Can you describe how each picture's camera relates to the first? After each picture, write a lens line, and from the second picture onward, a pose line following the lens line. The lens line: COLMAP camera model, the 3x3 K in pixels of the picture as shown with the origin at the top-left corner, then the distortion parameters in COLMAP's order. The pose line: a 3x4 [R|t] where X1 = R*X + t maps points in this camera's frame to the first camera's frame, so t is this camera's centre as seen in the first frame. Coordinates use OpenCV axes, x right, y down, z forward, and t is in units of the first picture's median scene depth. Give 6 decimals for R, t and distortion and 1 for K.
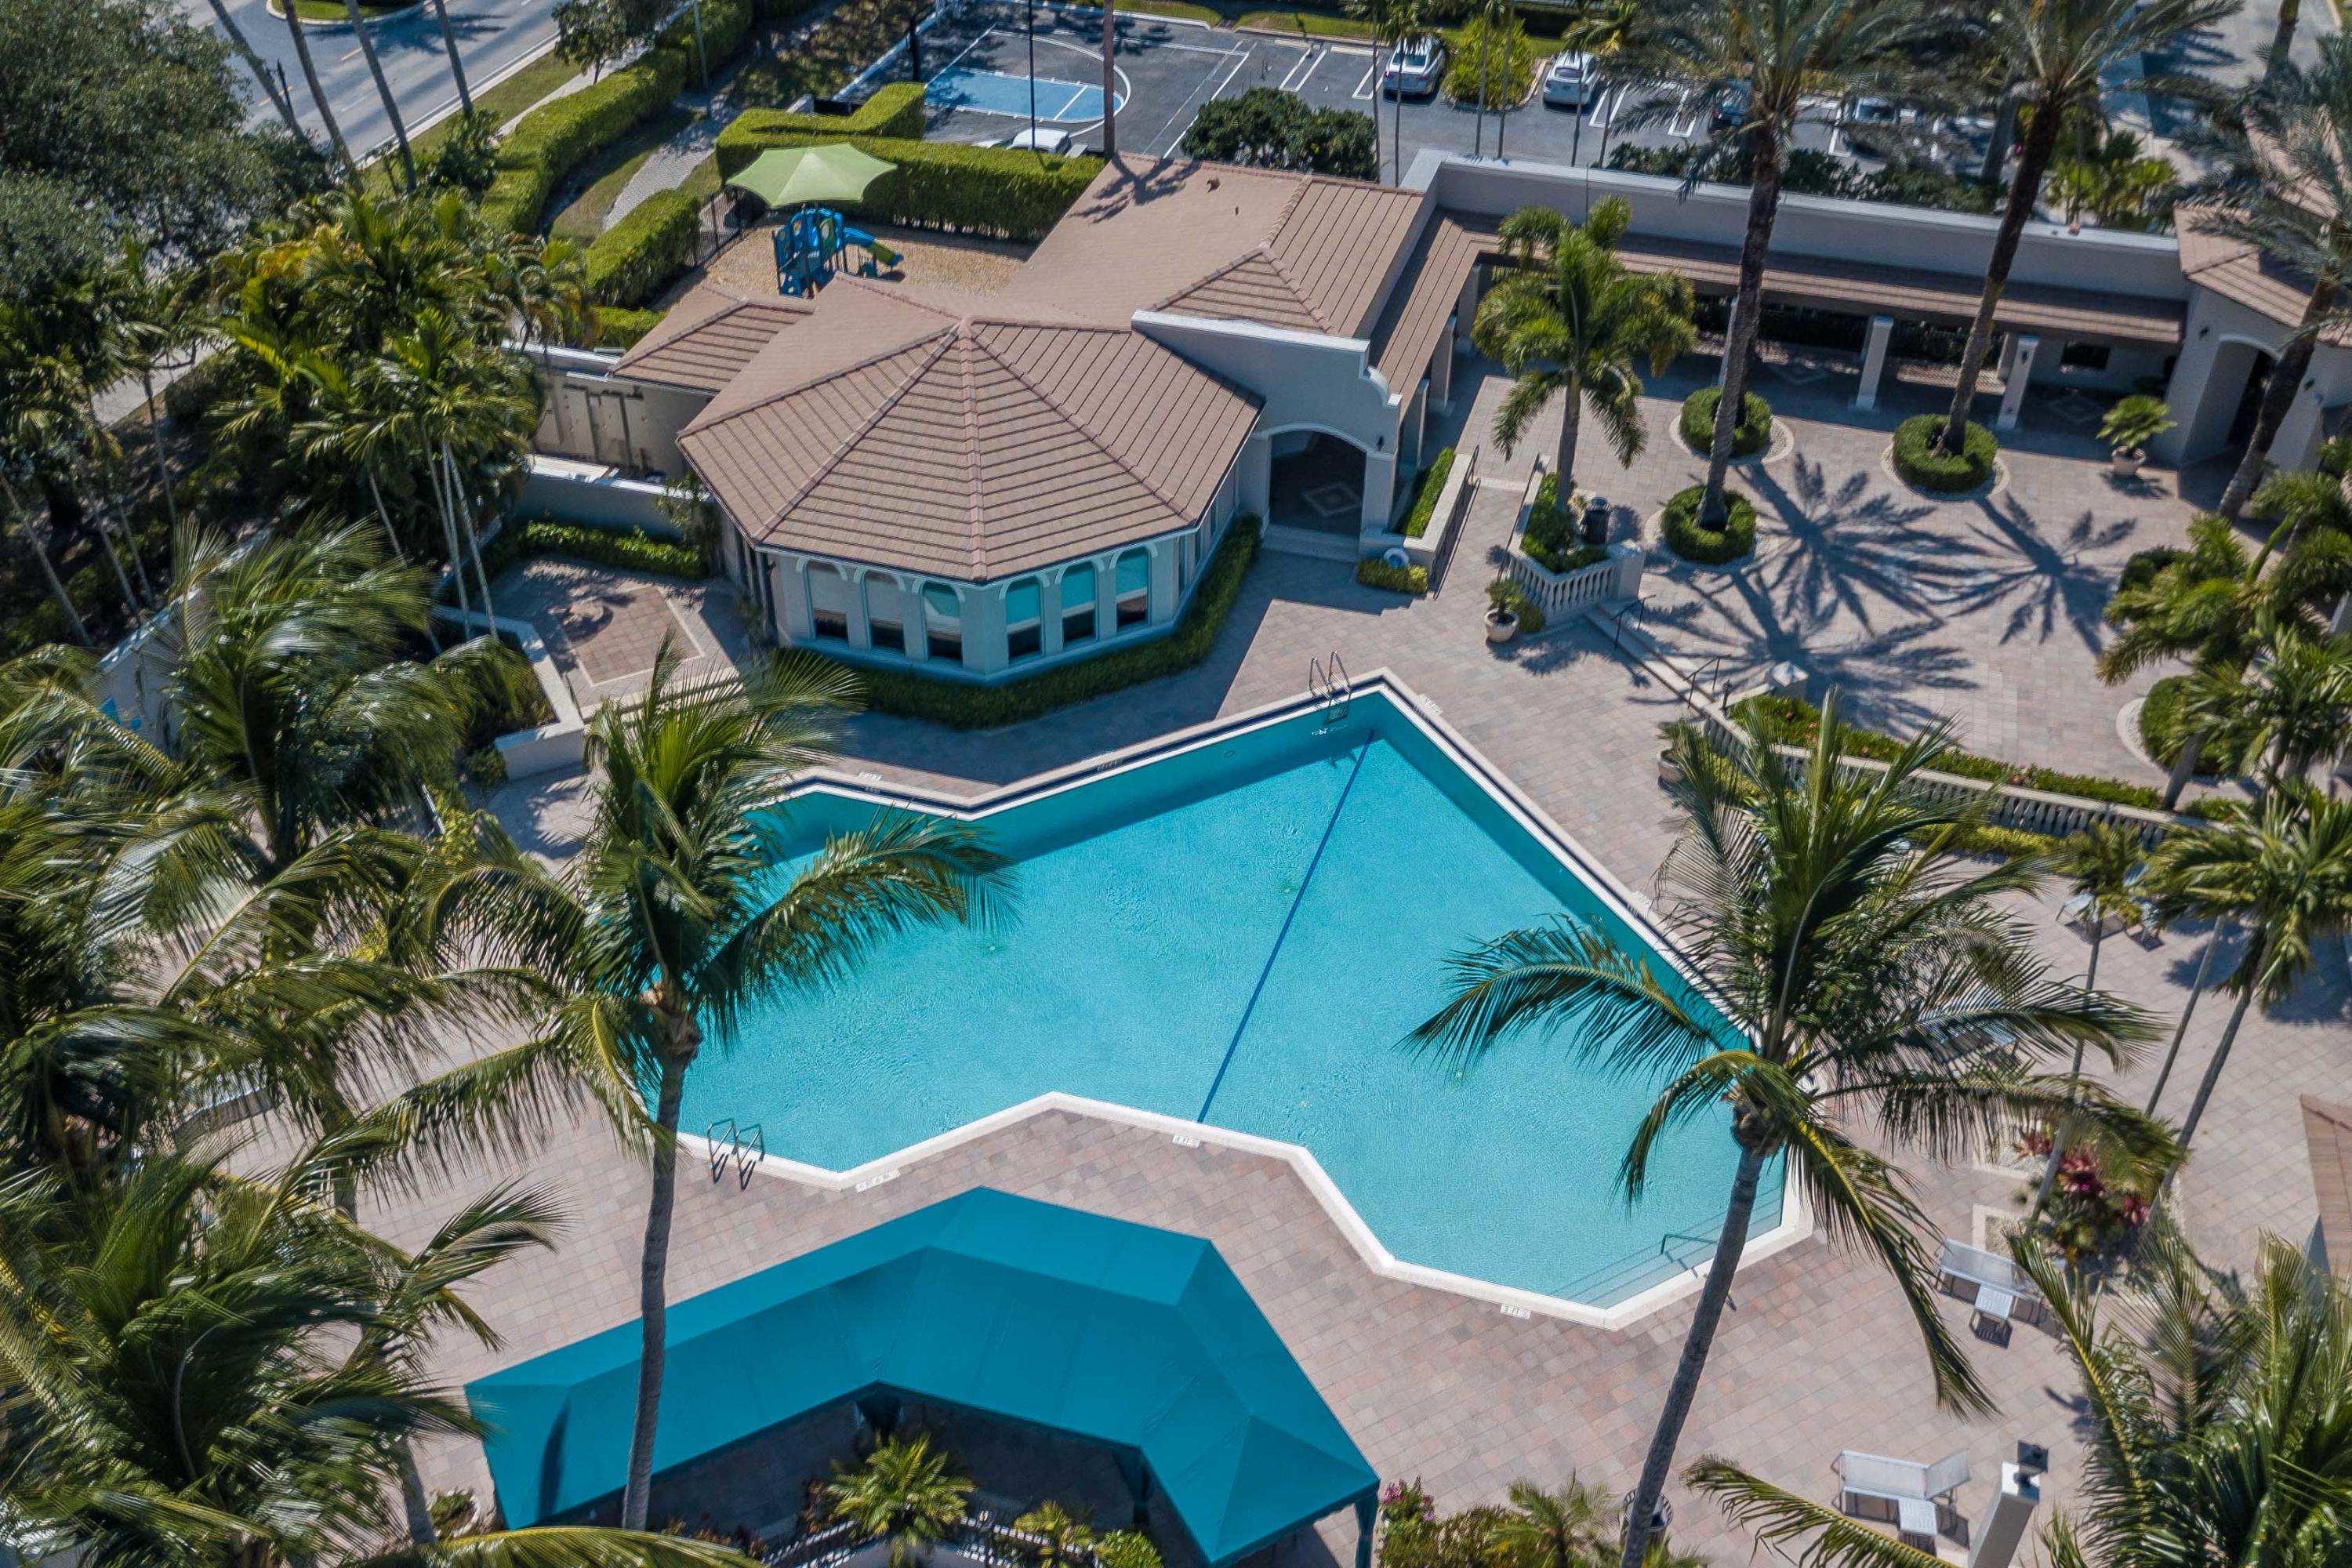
lens RADIAL K [[2101.7, 0, 1176.0], [0, 2101.7, 784.0], [0, 0, 1]] dist [0.000884, -0.009087]
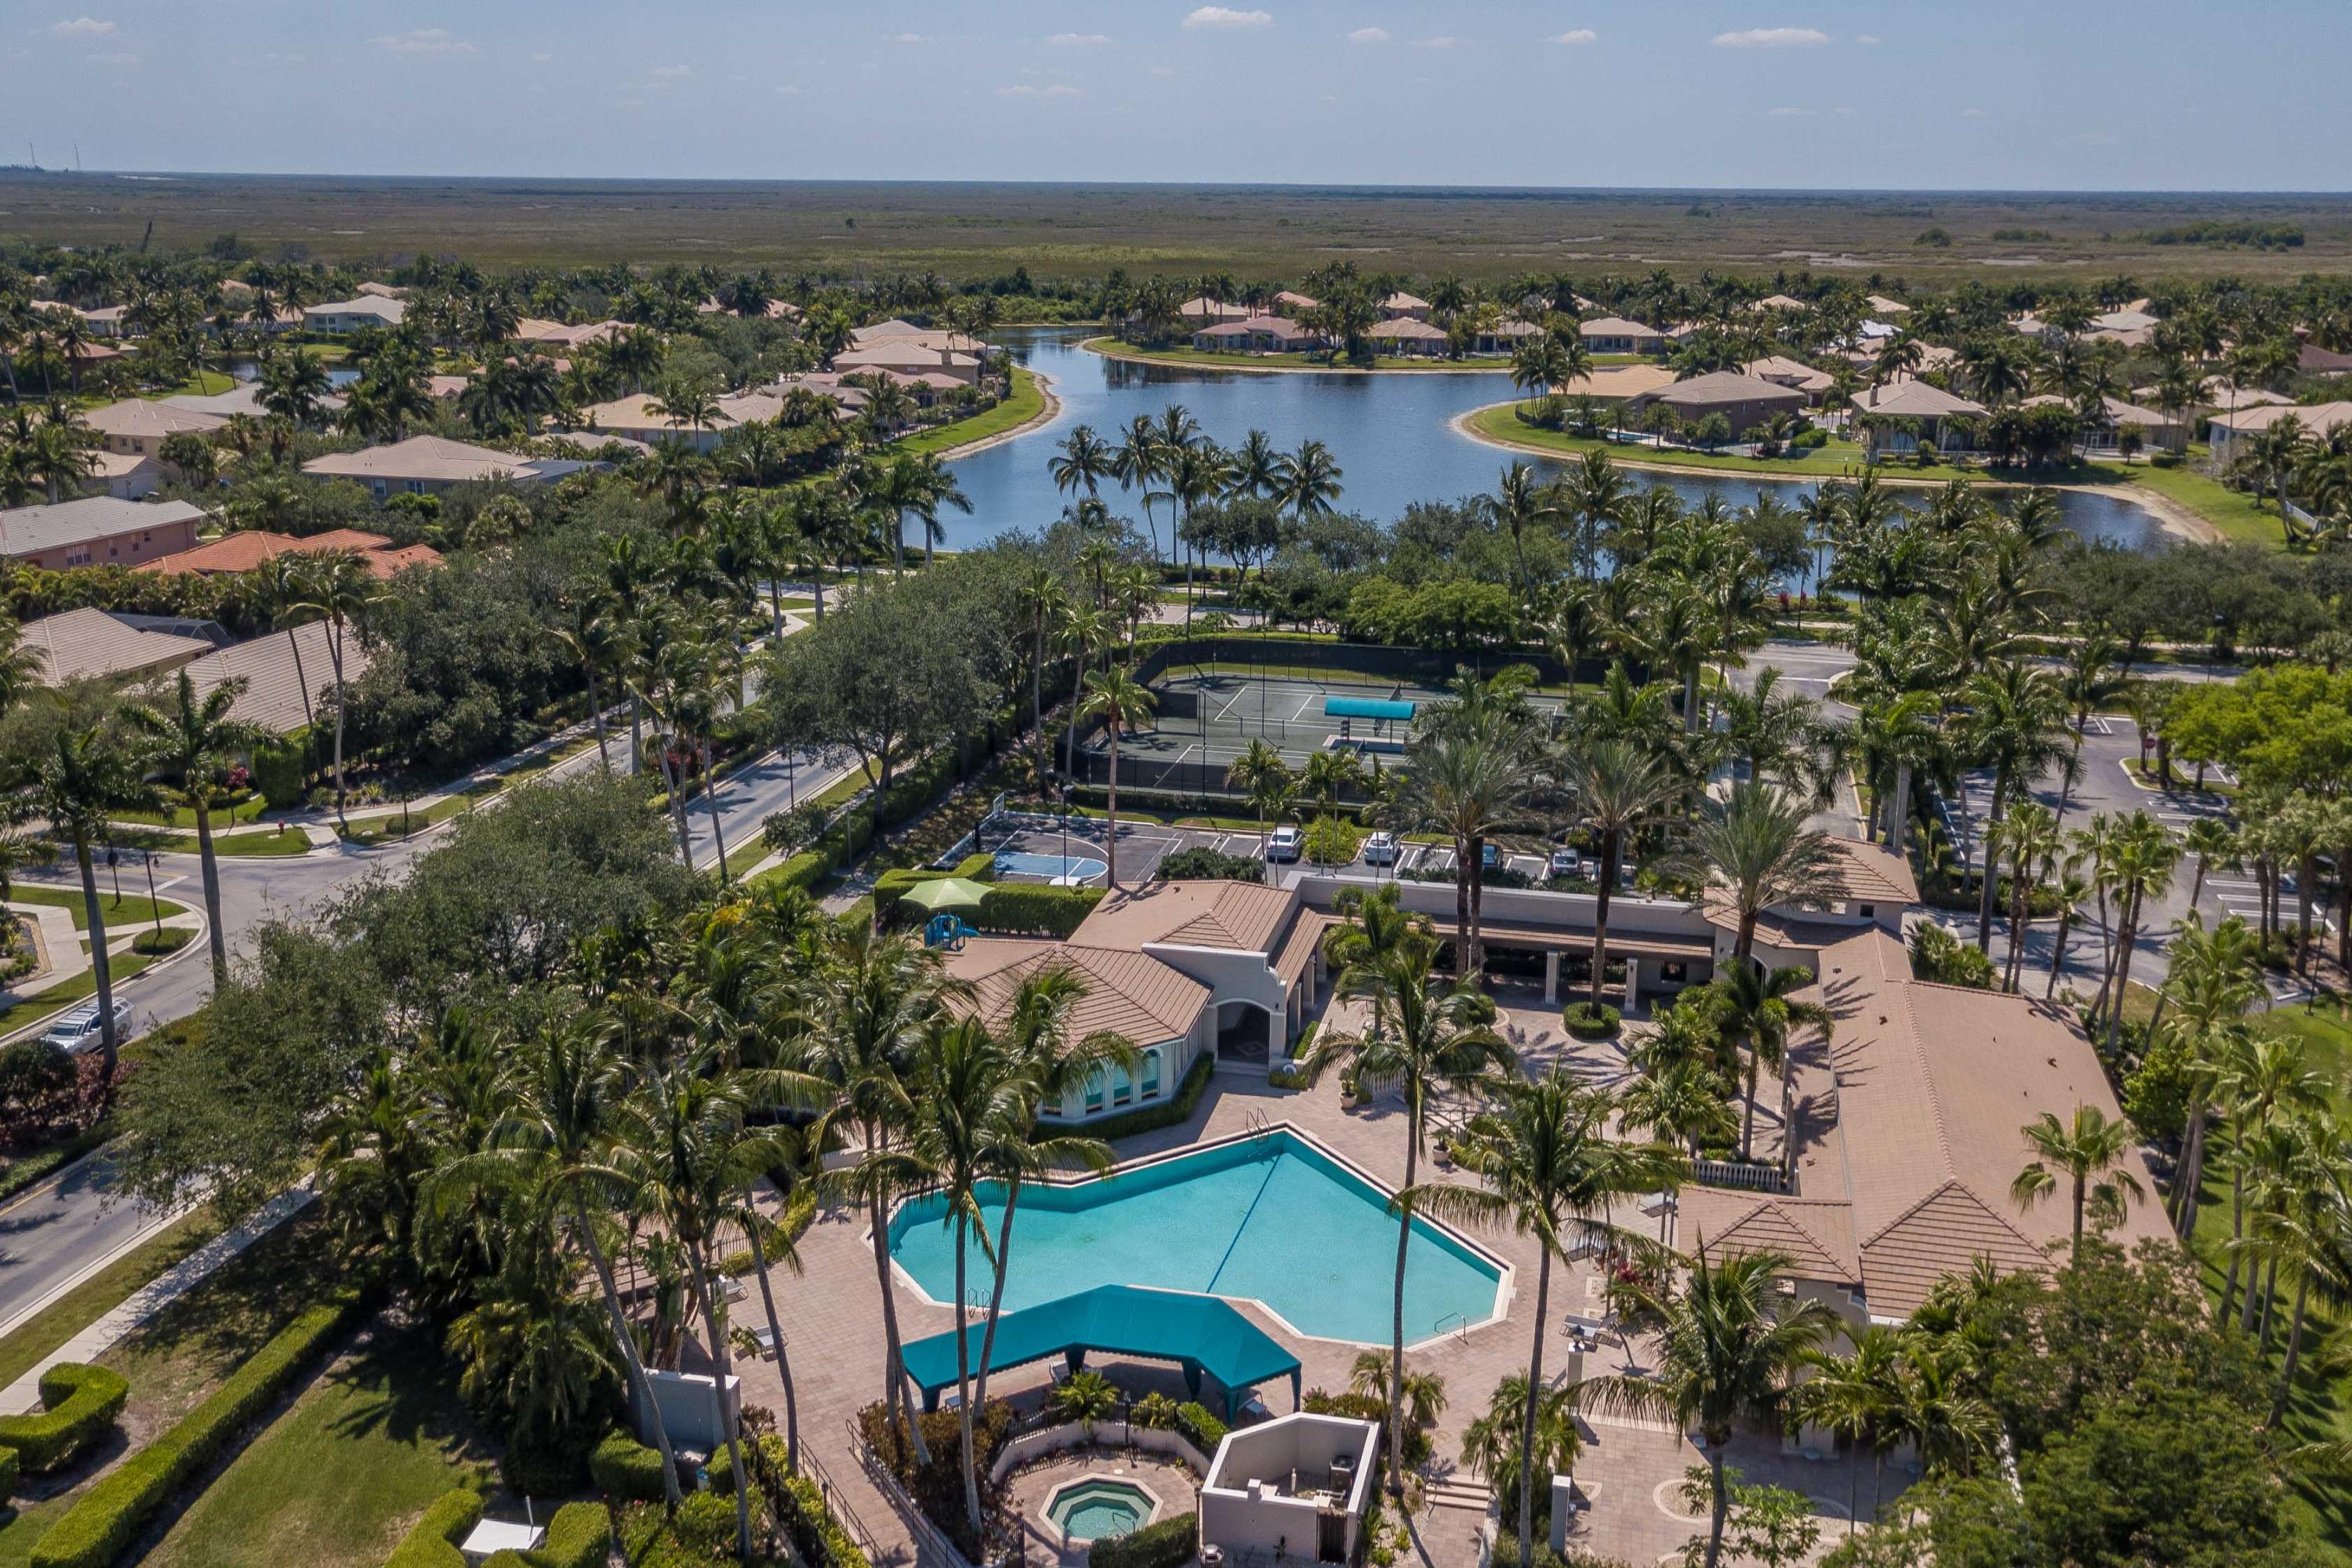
lens RADIAL K [[2101.7, 0, 1176.0], [0, 2101.7, 784.0], [0, 0, 1]] dist [0.000884, -0.009087]
pose [[0.998346, -0.020289, 0.053798, -0.079558], [0.039575, 0.921236, -0.386986, 0.336263], [-0.041710, 0.388475, 0.920515, -0.710625]]
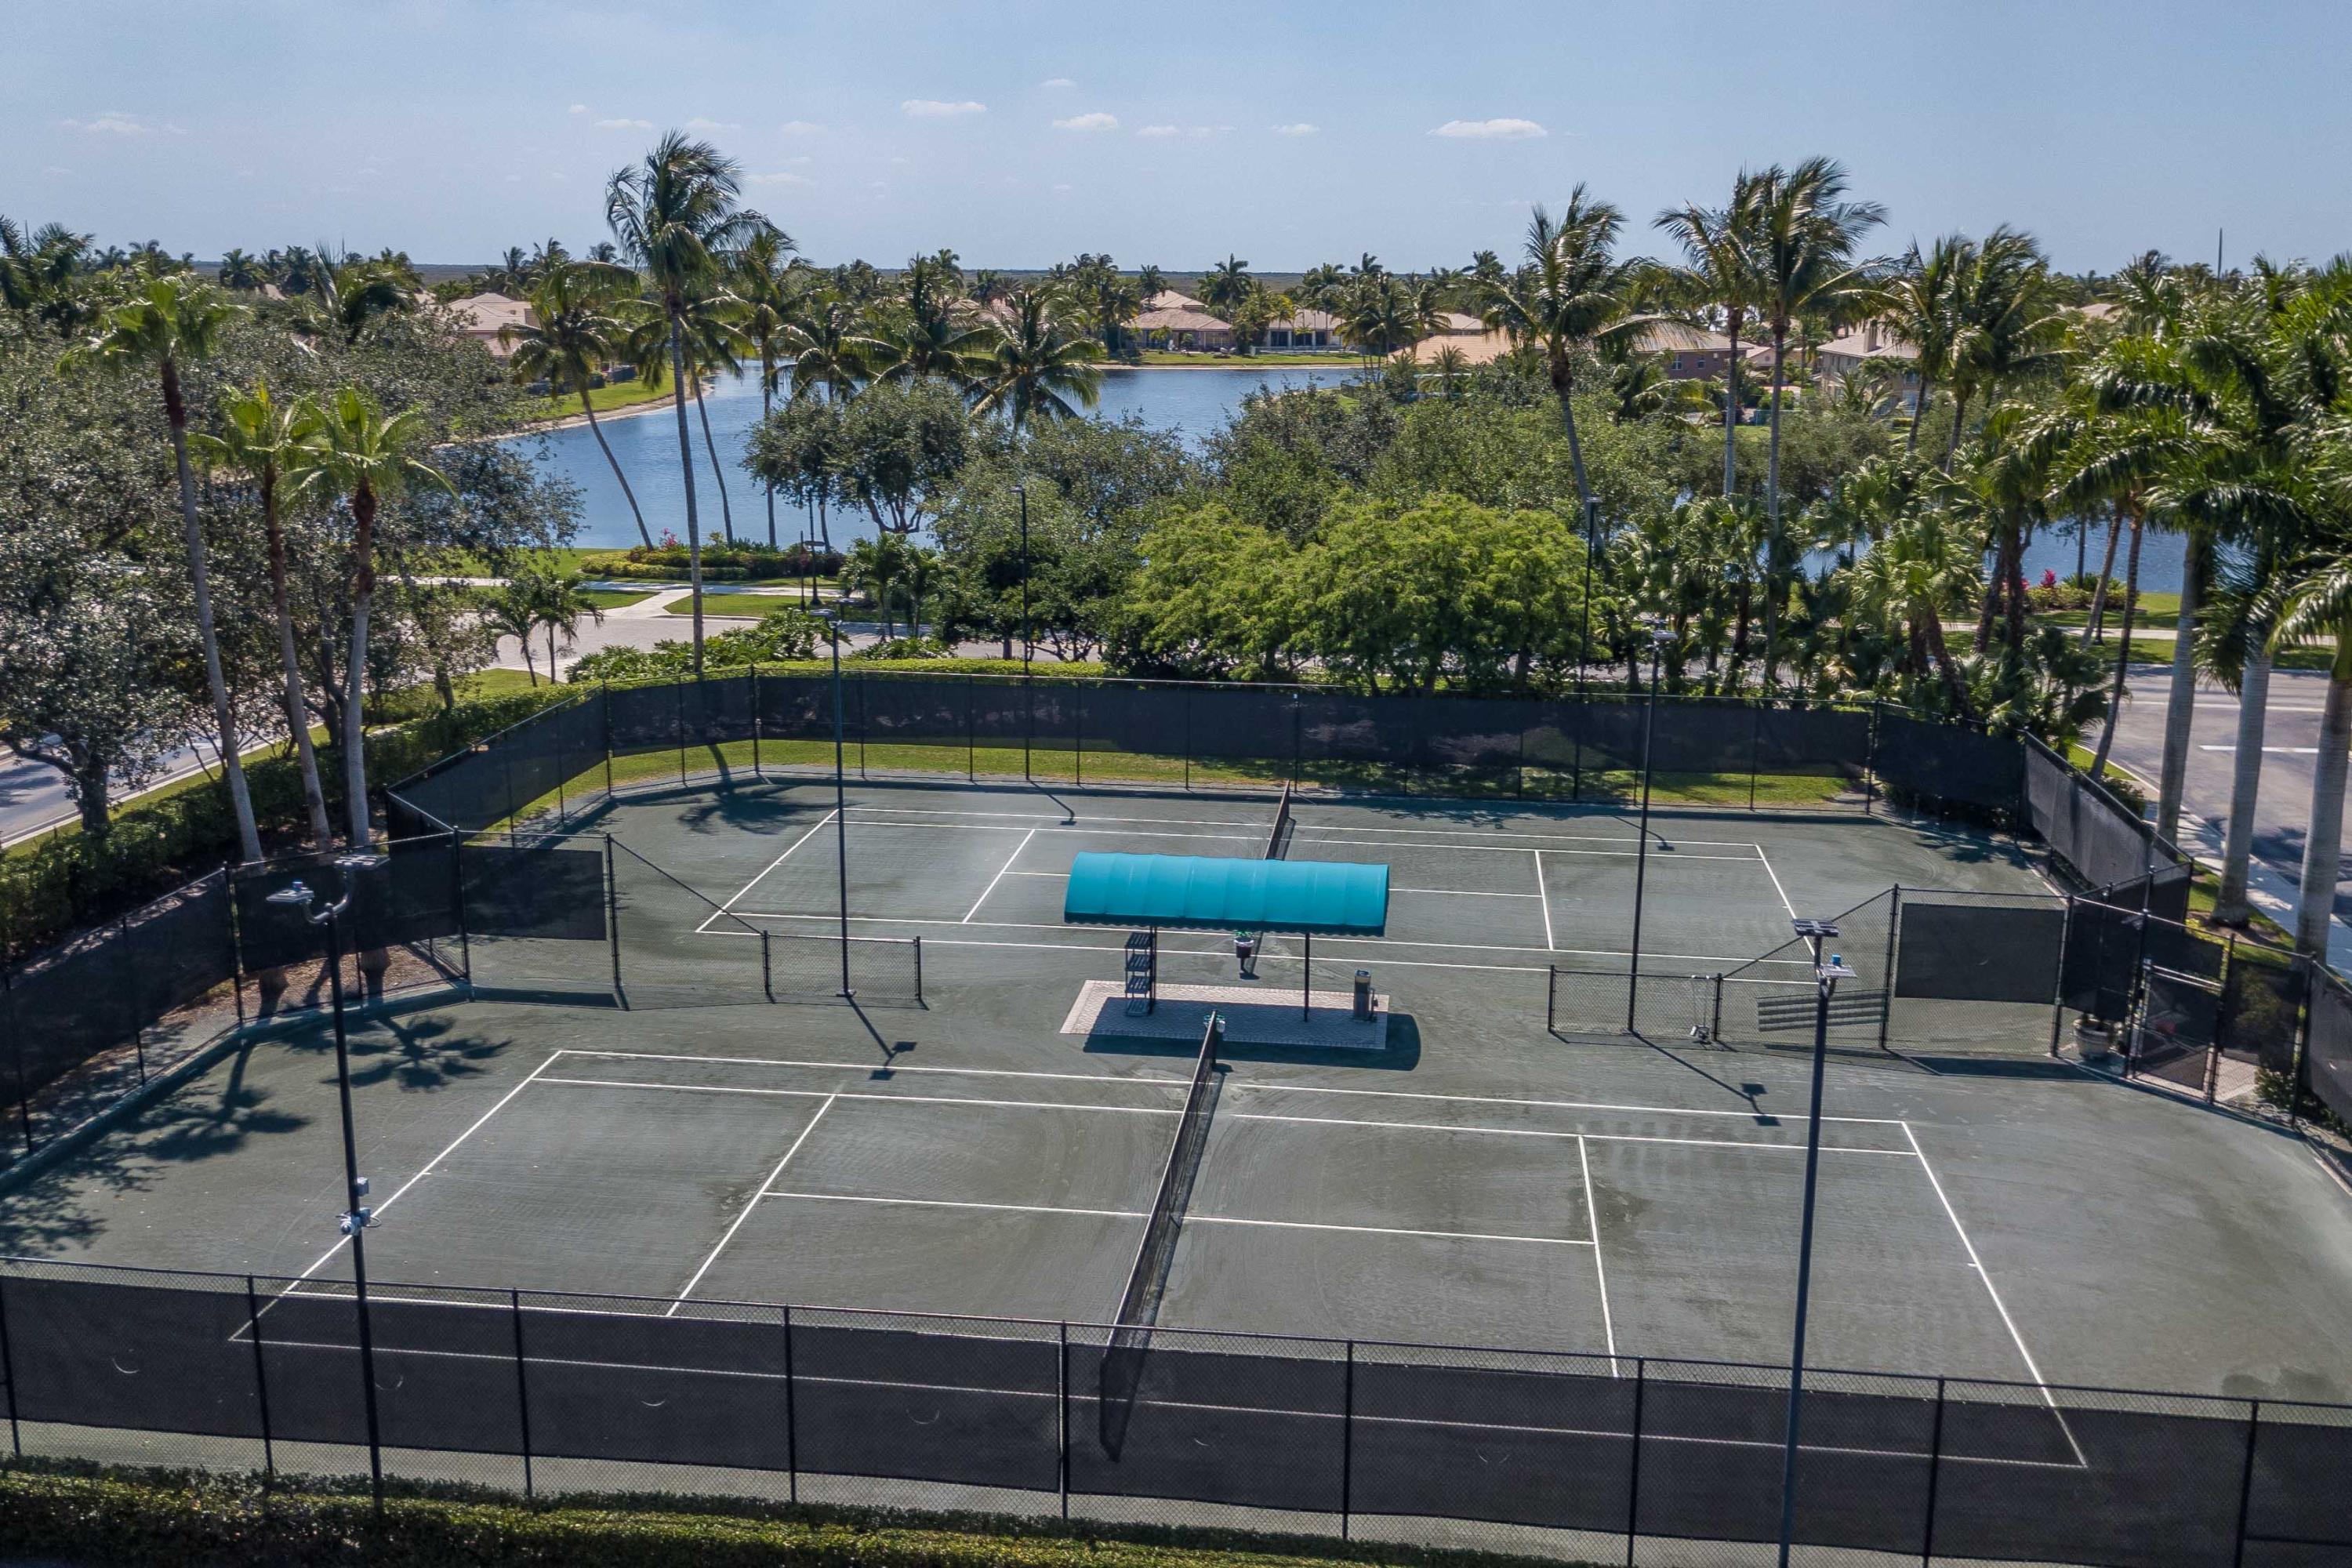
lens RADIAL K [[2101.7, 0, 1176.0], [0, 2101.7, 784.0], [0, 0, 1]] dist [0.000884, -0.009087]
pose [[0.985463, -0.041655, 0.164703, 0.139282], [0.107629, 0.903180, -0.415549, -0.388520], [-0.131447, 0.427235, 0.894534, 0.787332]]
